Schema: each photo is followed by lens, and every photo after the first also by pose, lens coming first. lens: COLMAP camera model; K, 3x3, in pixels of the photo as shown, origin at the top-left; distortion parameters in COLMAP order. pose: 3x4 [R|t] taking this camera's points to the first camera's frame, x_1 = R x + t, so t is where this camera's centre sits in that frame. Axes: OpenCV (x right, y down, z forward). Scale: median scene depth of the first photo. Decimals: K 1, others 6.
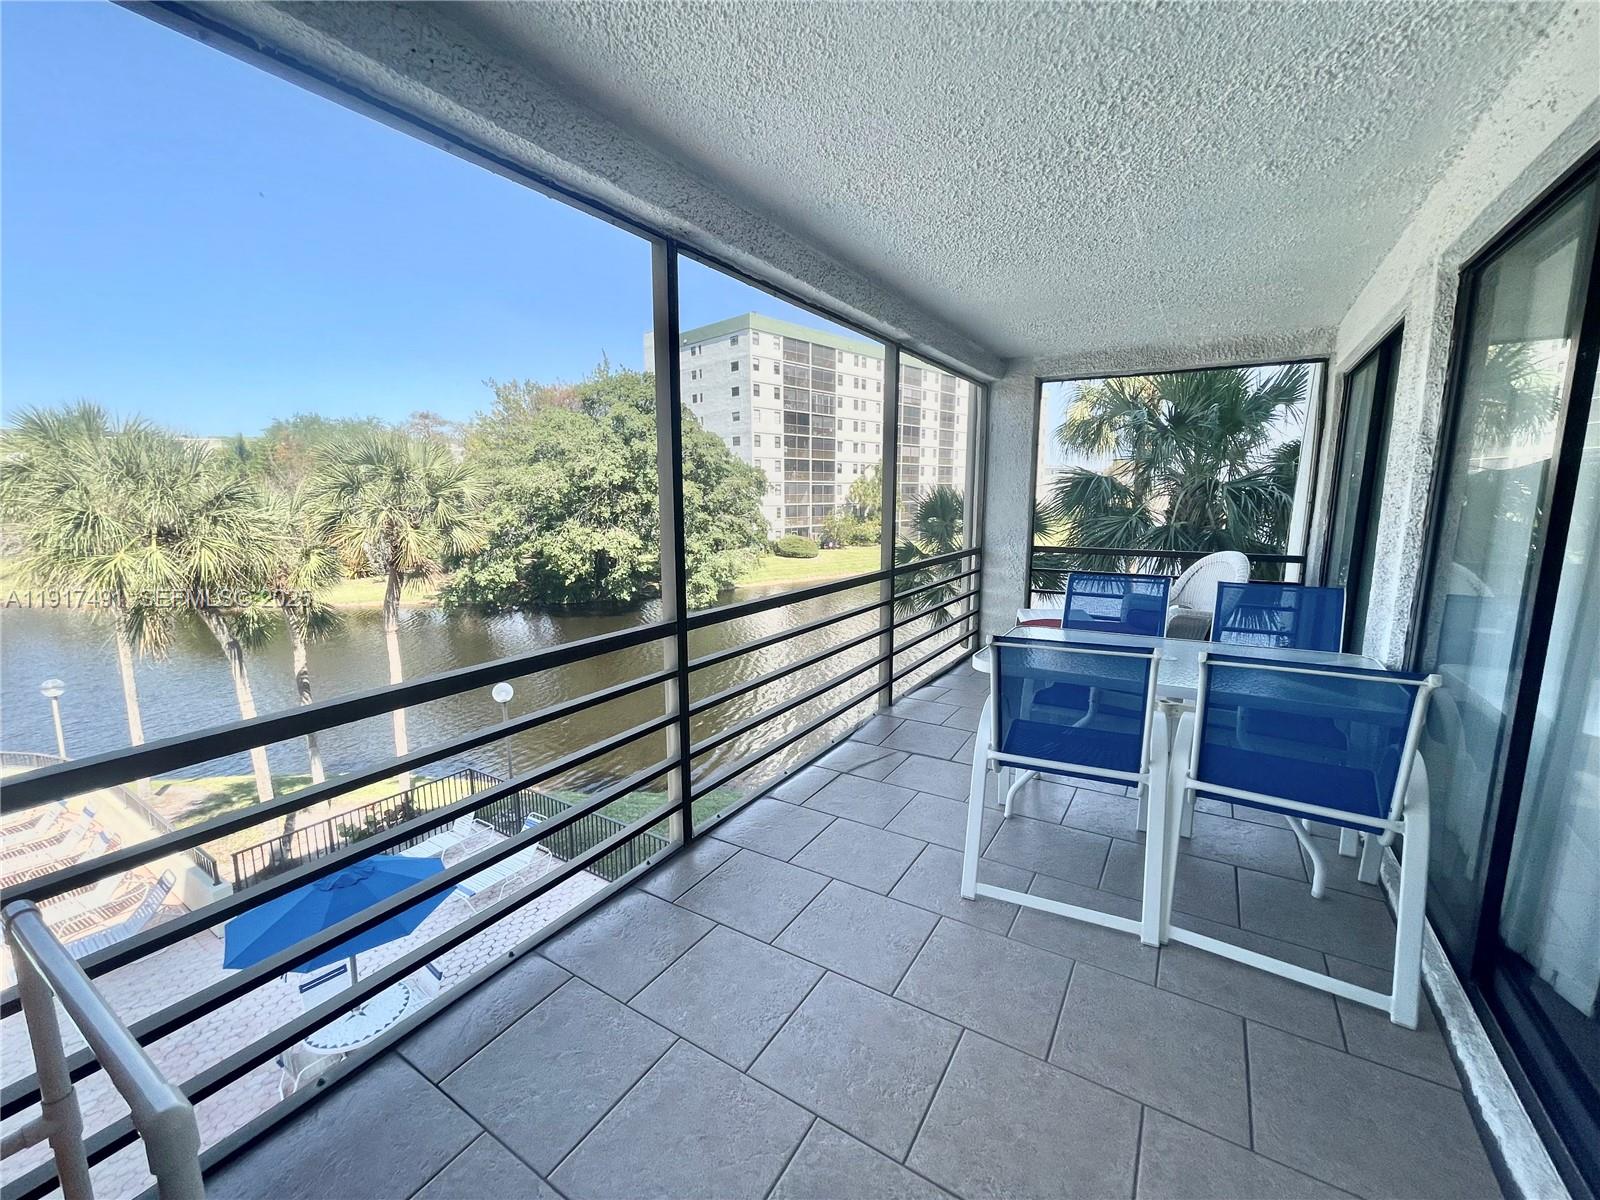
lens RADIAL K [[644.4, 0, 793.3], [0, 644.4, 597.7], [0, 0, 1]] dist [-0.005875, 0.002663]
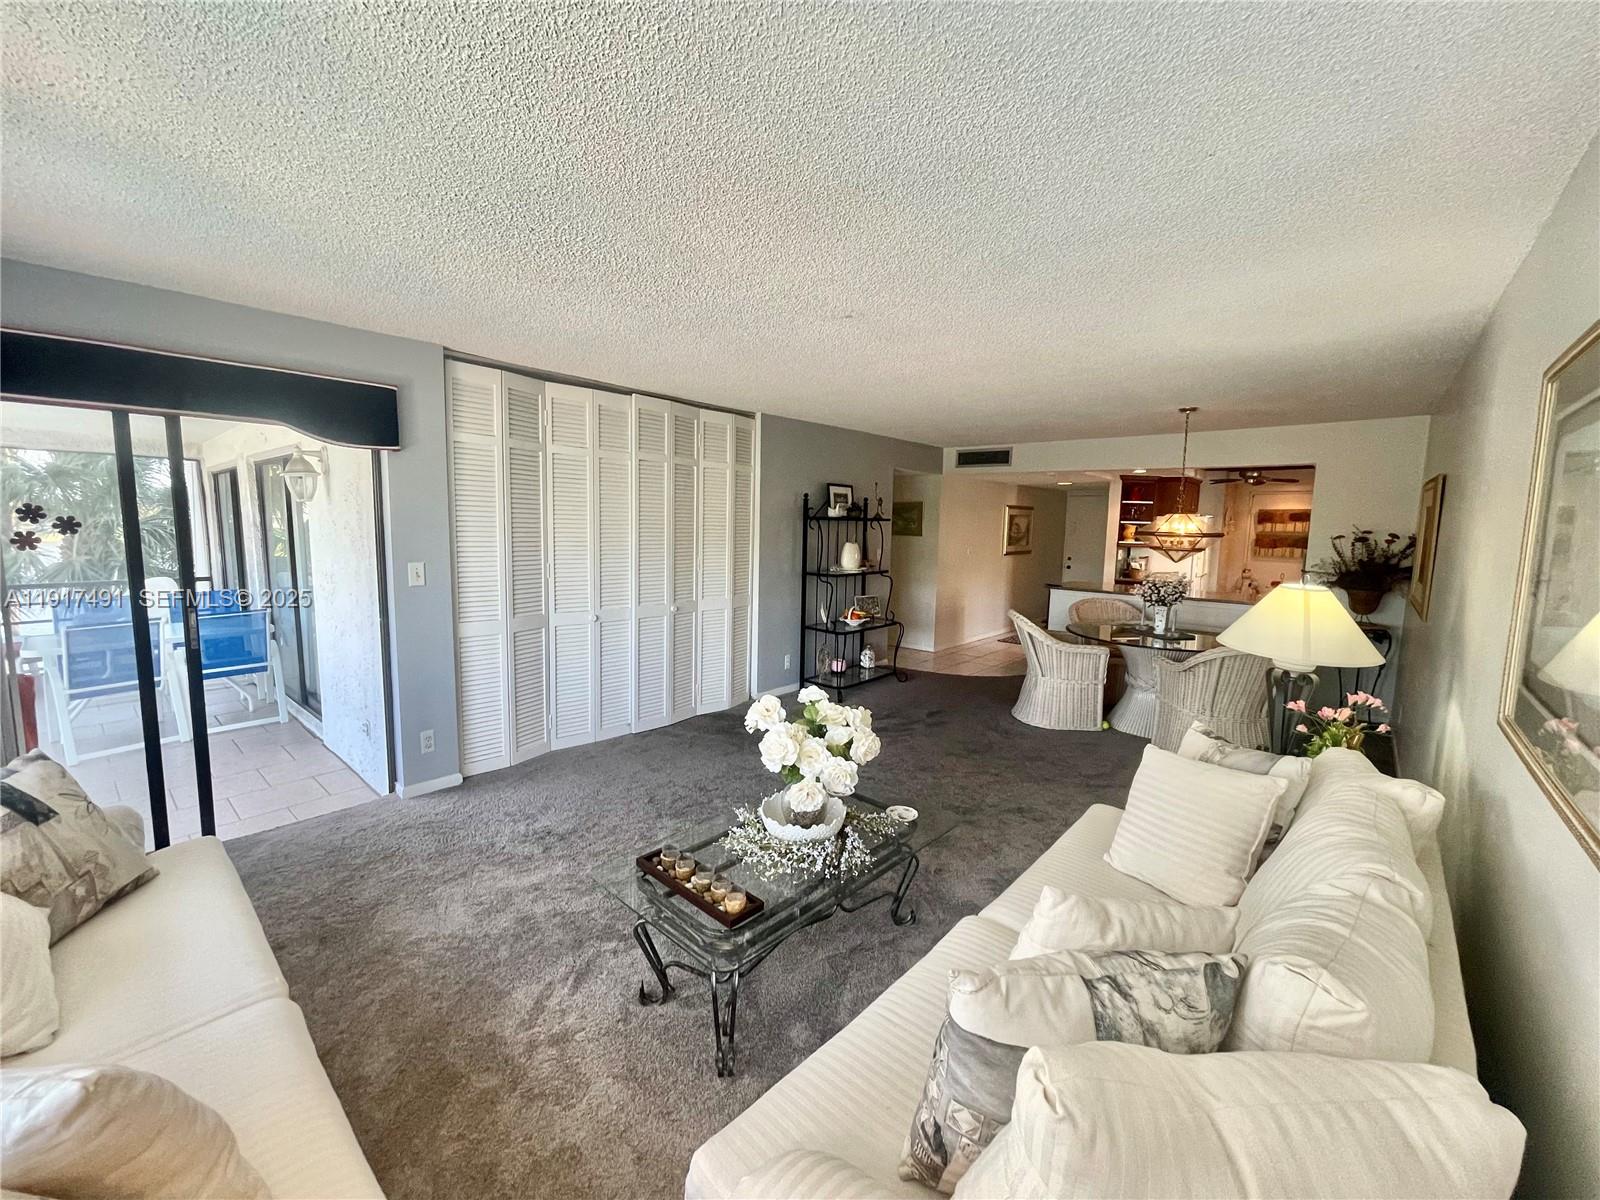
lens RADIAL K [[644.4, 0, 800.1], [0, 644.4, 598.4], [0, 0, 1]] dist [-0.005875, 0.002663]
pose [[0.142336, -0.108874, 0.983812, -0.111490], [0.139971, 0.986158, 0.088883, 0.010003], [-0.979872, 0.125054, 0.155605, -0.132314]]
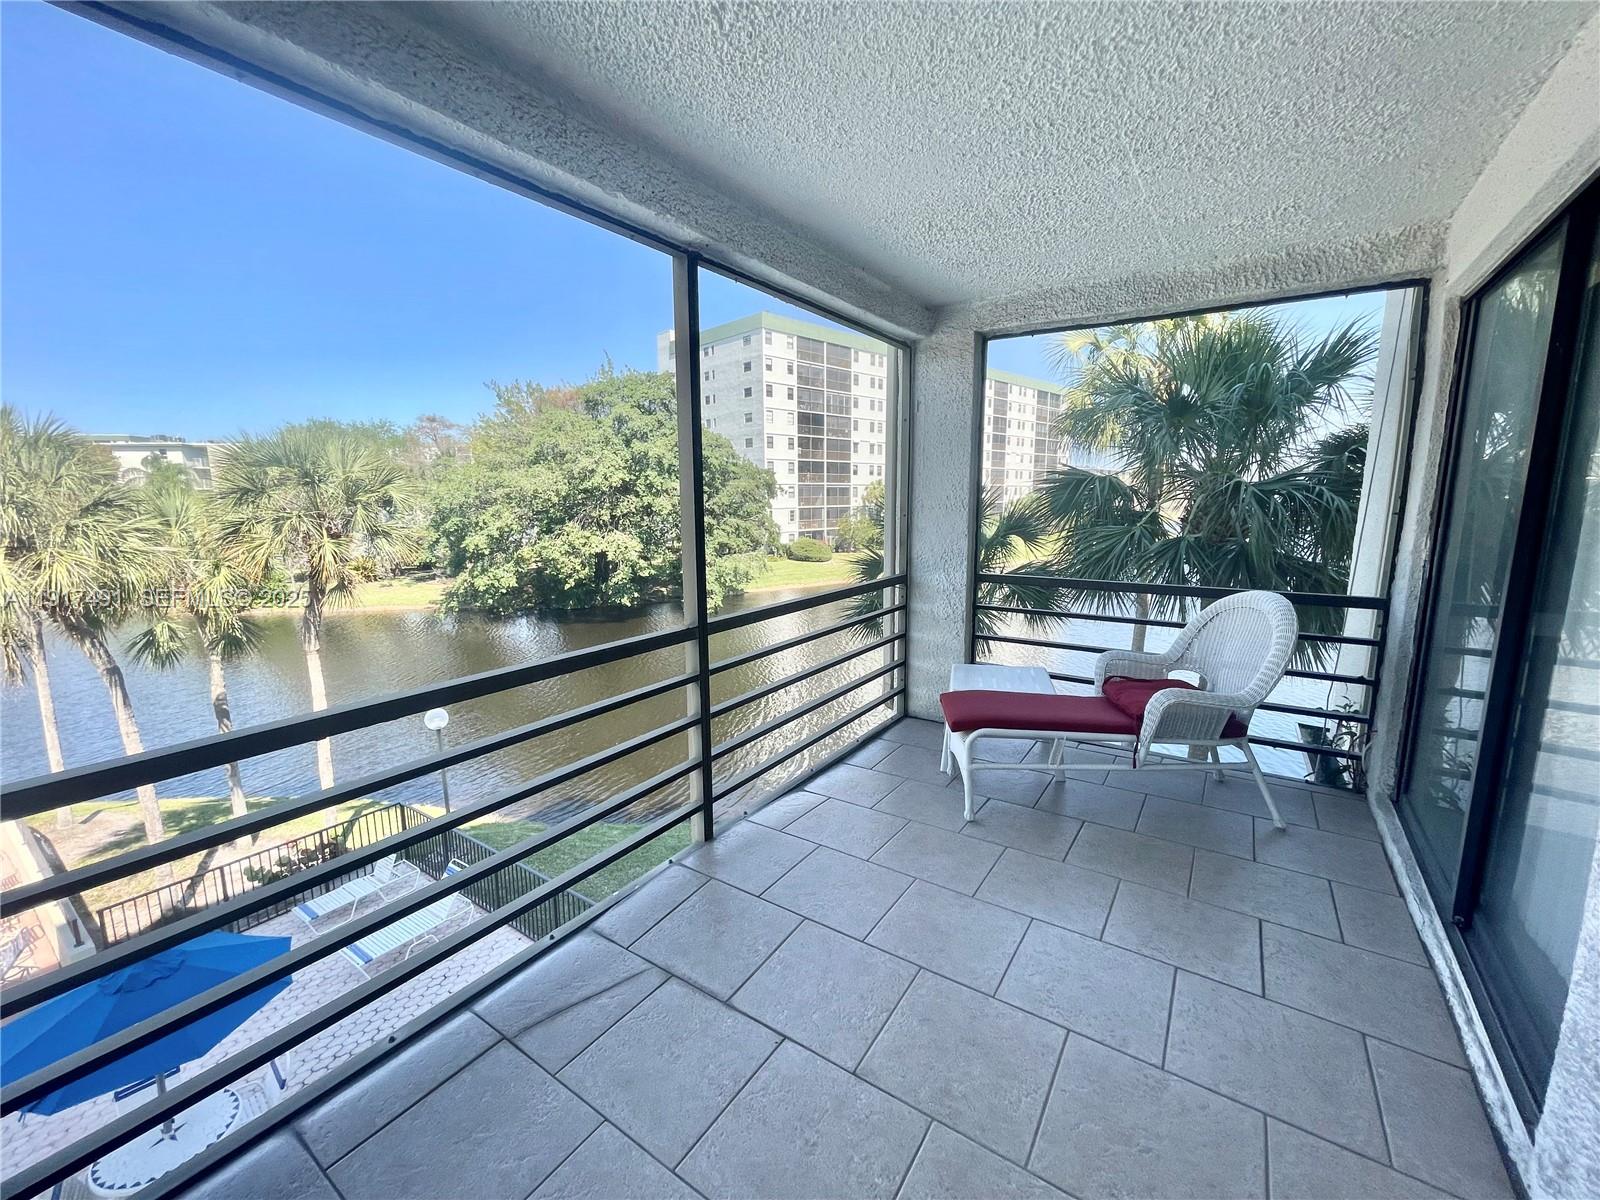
lens RADIAL K [[644.4, 0, 792.1], [0, 644.4, 599.4], [0, 0, 1]] dist [-0.005875, 0.002663]
pose [[0.999375, 0.002016, -0.035283, 0.043490], [-0.002029, 0.999998, -0.000337, -0.011562], [0.035282, 0.000409, 0.999377, 0.064092]]
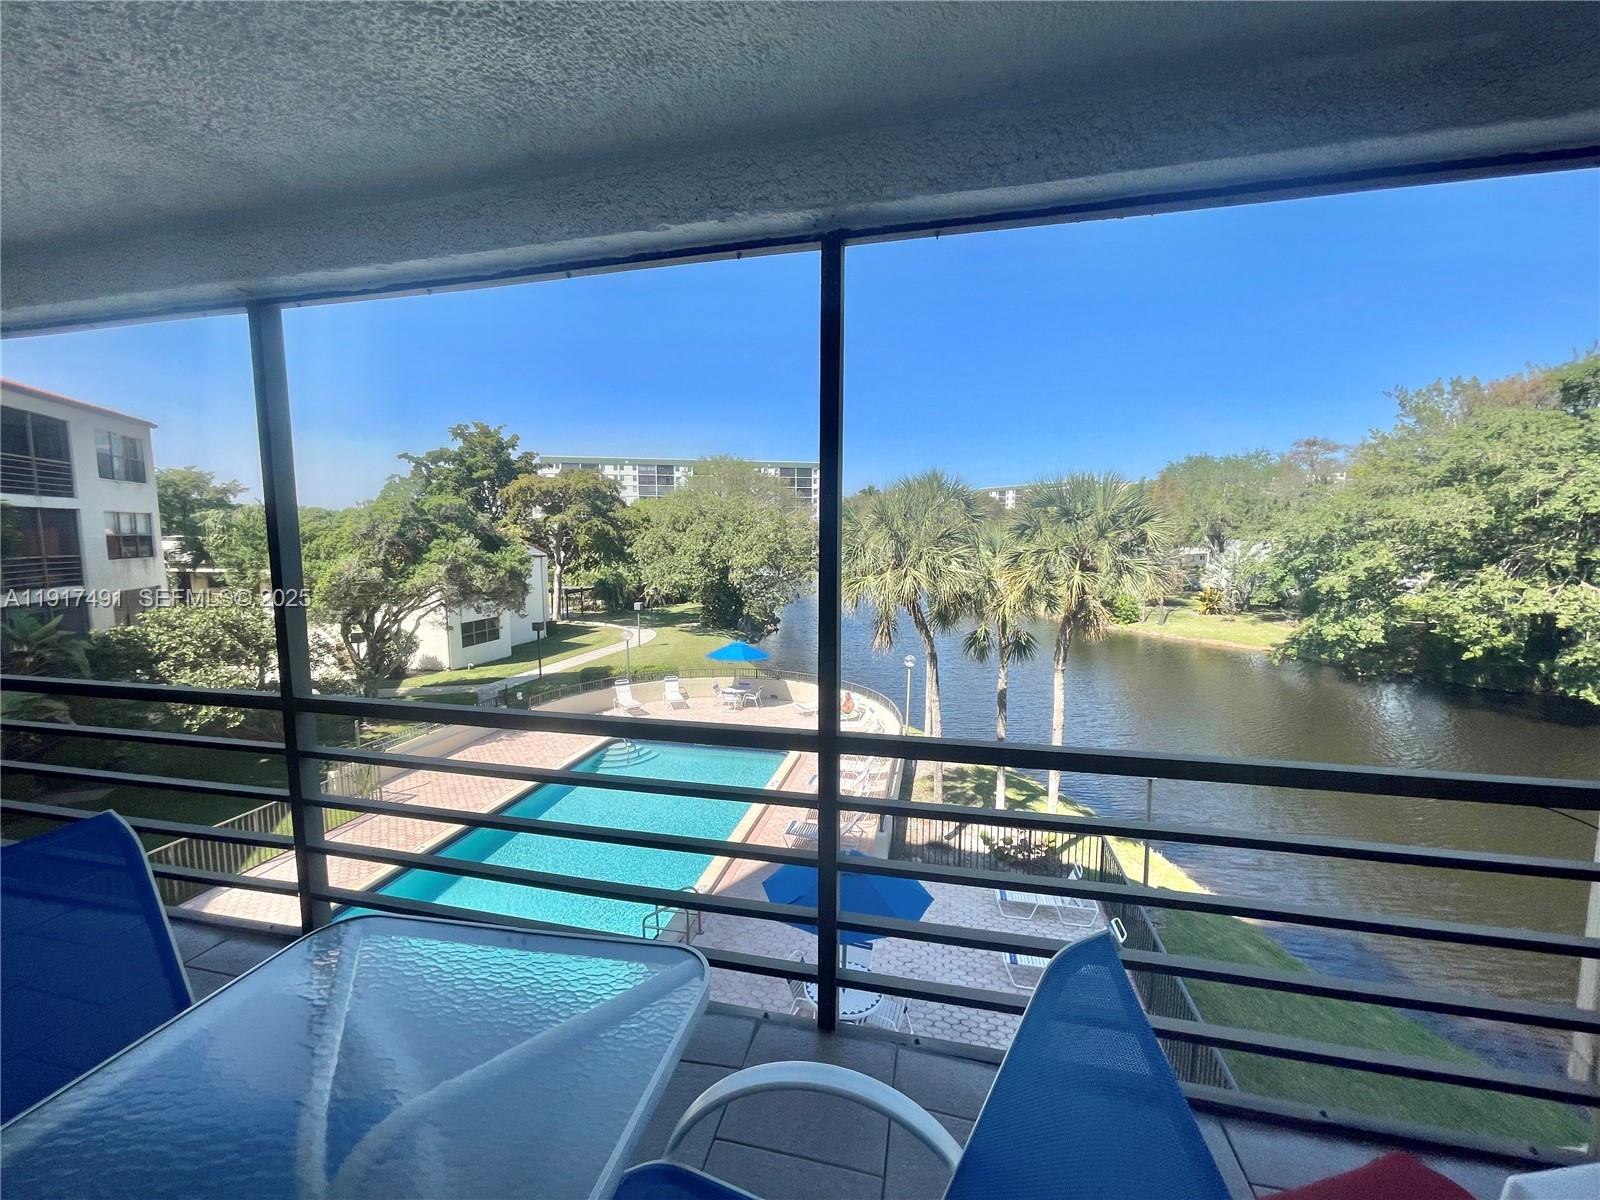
lens RADIAL K [[644.4, 0, 794.5], [0, 644.4, 597.0], [0, 0, 1]] dist [-0.005875, 0.002663]
pose [[0.333451, 0.096979, -0.937766, 0.092405], [-0.147628, 0.987795, 0.049659, -0.025996], [0.931137, 0.121882, 0.343698, 0.133512]]
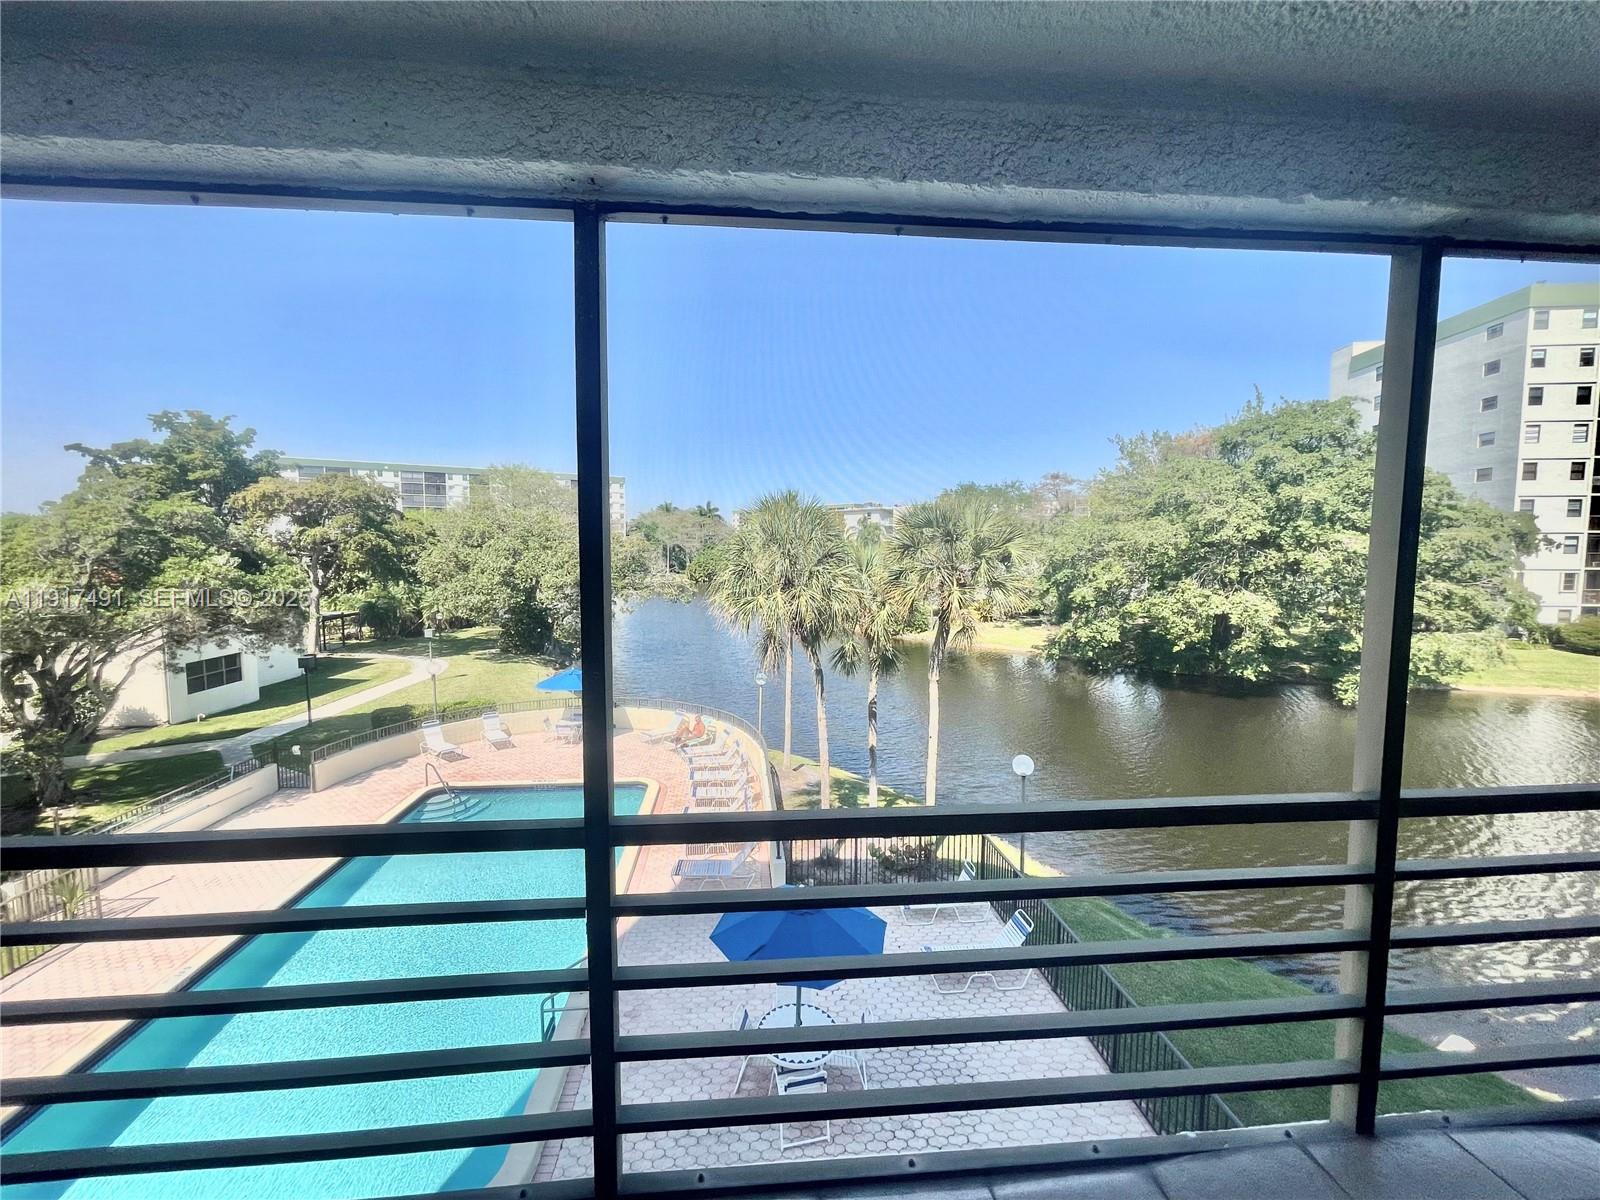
lens RADIAL K [[644.4, 0, 796.2], [0, 644.4, 597.0], [0, 0, 1]] dist [-0.005875, 0.002663]
pose [[0.612001, 0.064085, -0.788257, 0.039111], [-0.129526, 0.991375, -0.019965, -0.018752], [0.780179, 0.114318, 0.615023, 0.075361]]
